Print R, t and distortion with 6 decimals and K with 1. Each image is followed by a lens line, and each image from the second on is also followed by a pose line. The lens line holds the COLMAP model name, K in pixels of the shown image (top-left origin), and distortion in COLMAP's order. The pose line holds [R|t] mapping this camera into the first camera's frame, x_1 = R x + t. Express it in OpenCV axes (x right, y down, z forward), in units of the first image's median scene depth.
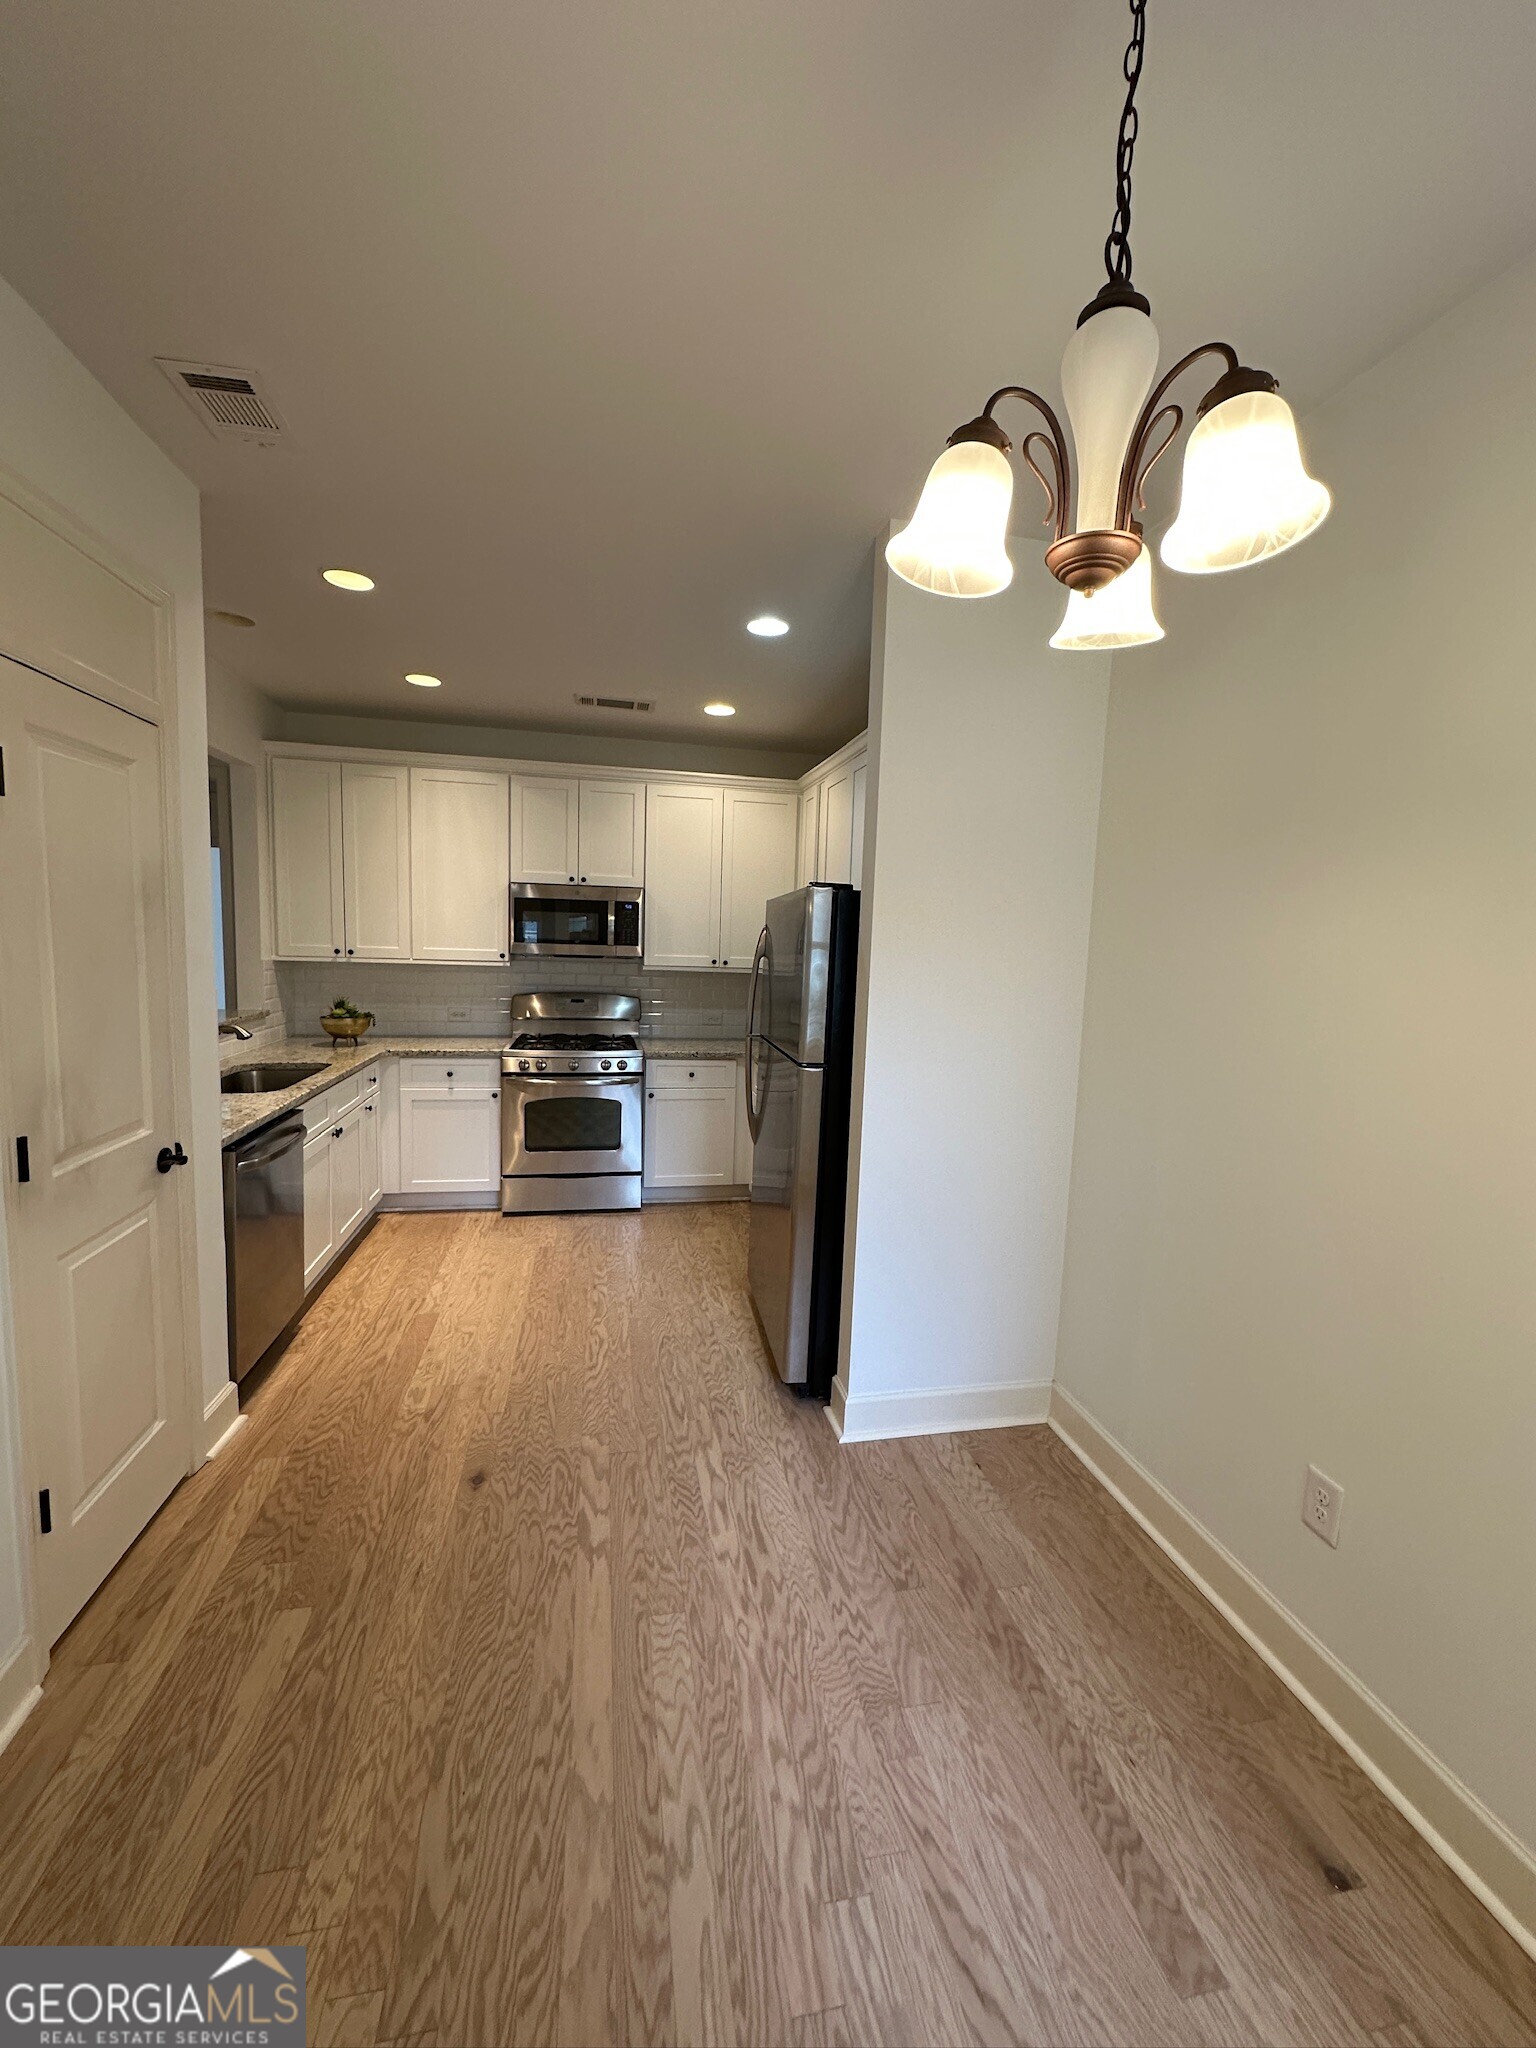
lens RADIAL K [[814.4, 0, 768.0], [0, 814.4, 1024.0], [0, 0, 1]] dist [-0.001800, 0.000302]
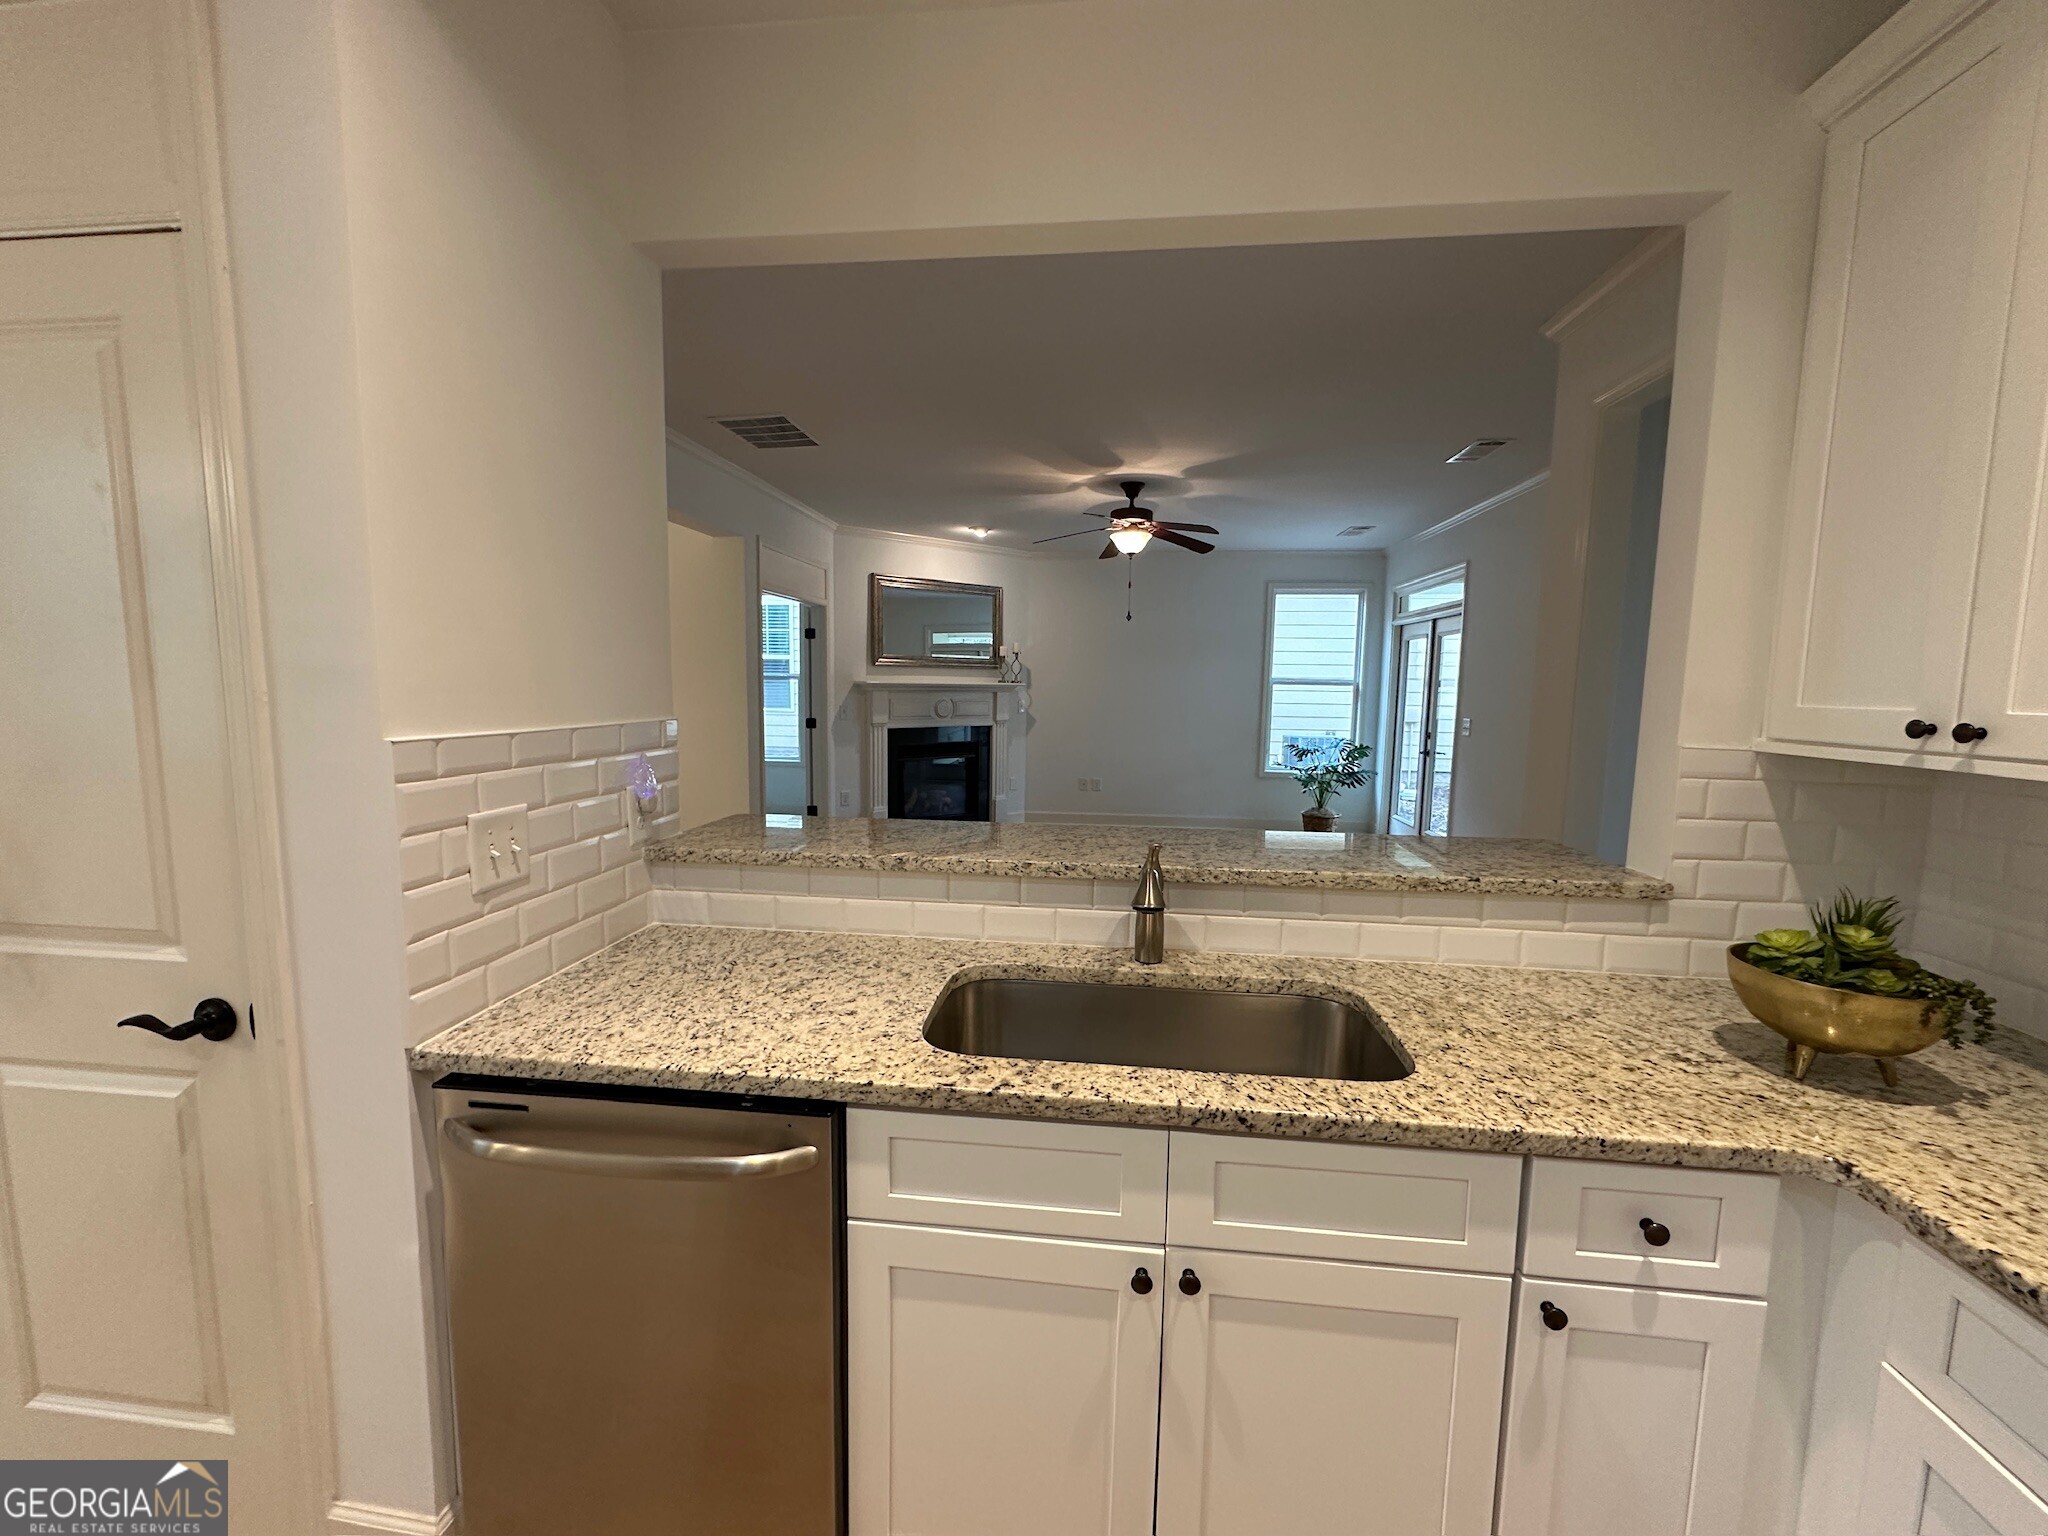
lens RADIAL K [[814.4, 0, 1023.0], [0, 814.4, 769.3], [0, 0, 1]] dist [-0.001800, 0.000302]
pose [[-0.308194, 0.061162, -0.949356, -0.254548], [-0.127515, 0.986270, 0.104936, -0.093061], [0.942739, 0.153398, -0.296163, 1.118635]]
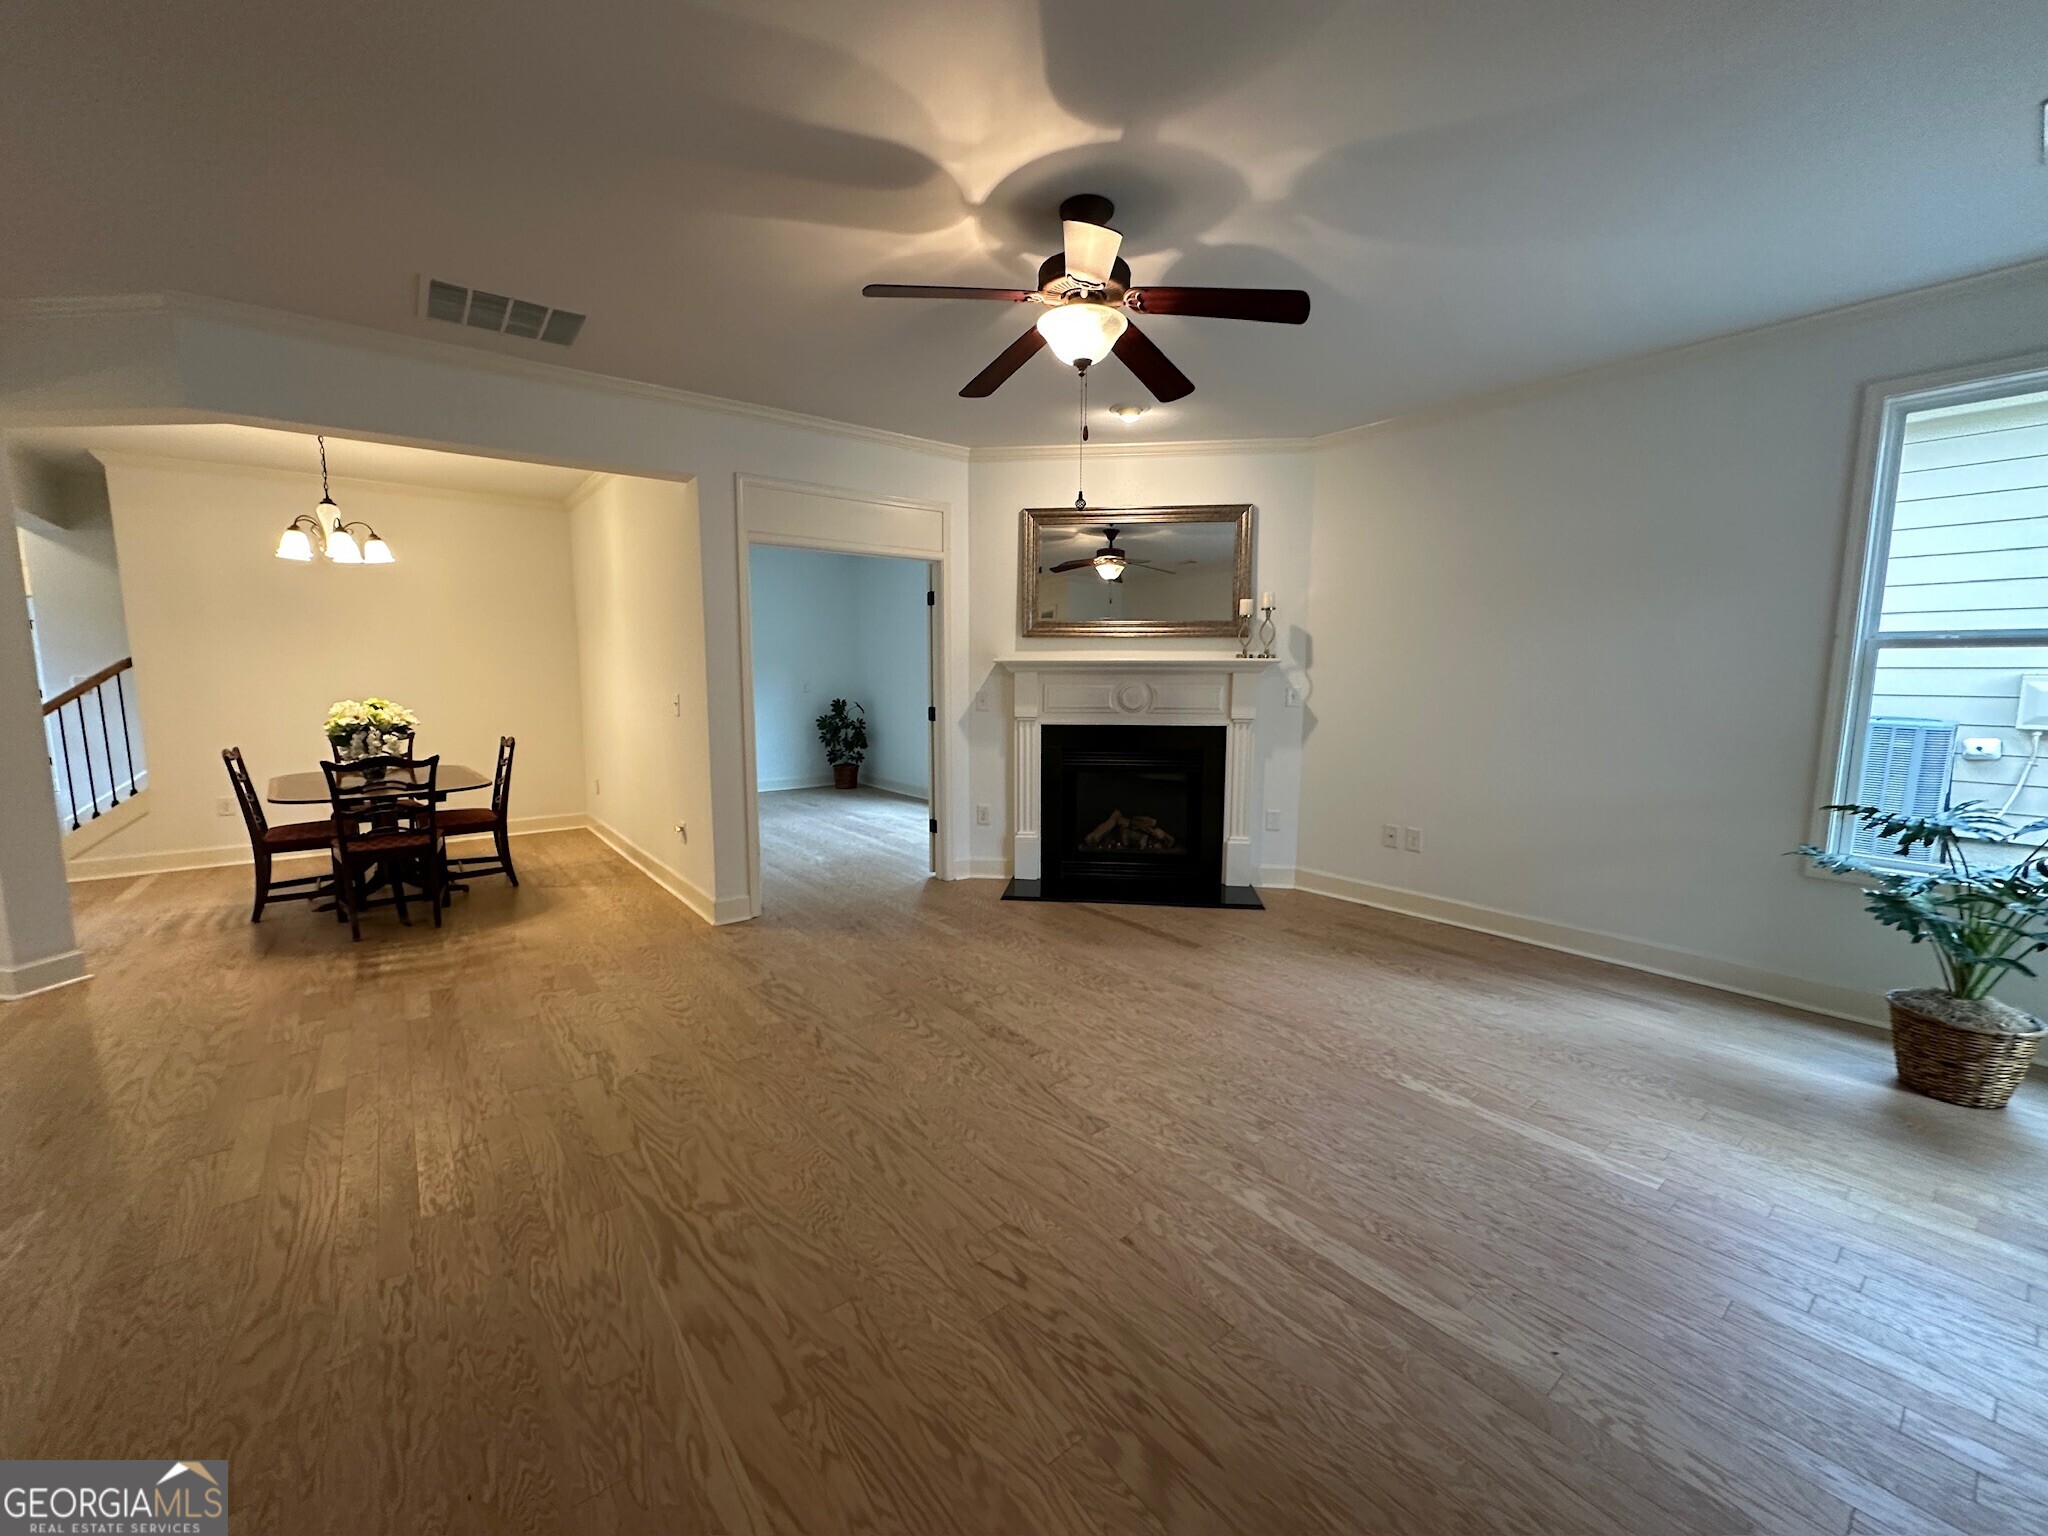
lens RADIAL K [[814.4, 0, 1023.0], [0, 814.4, 769.3], [0, 0, 1]] dist [-0.001800, 0.000302]
pose [[-0.893965, 0.017240, -0.447804, -1.528085], [-0.082370, 0.975914, 0.202009, -0.157933], [0.440501, 0.217474, -0.871013, 1.496476]]
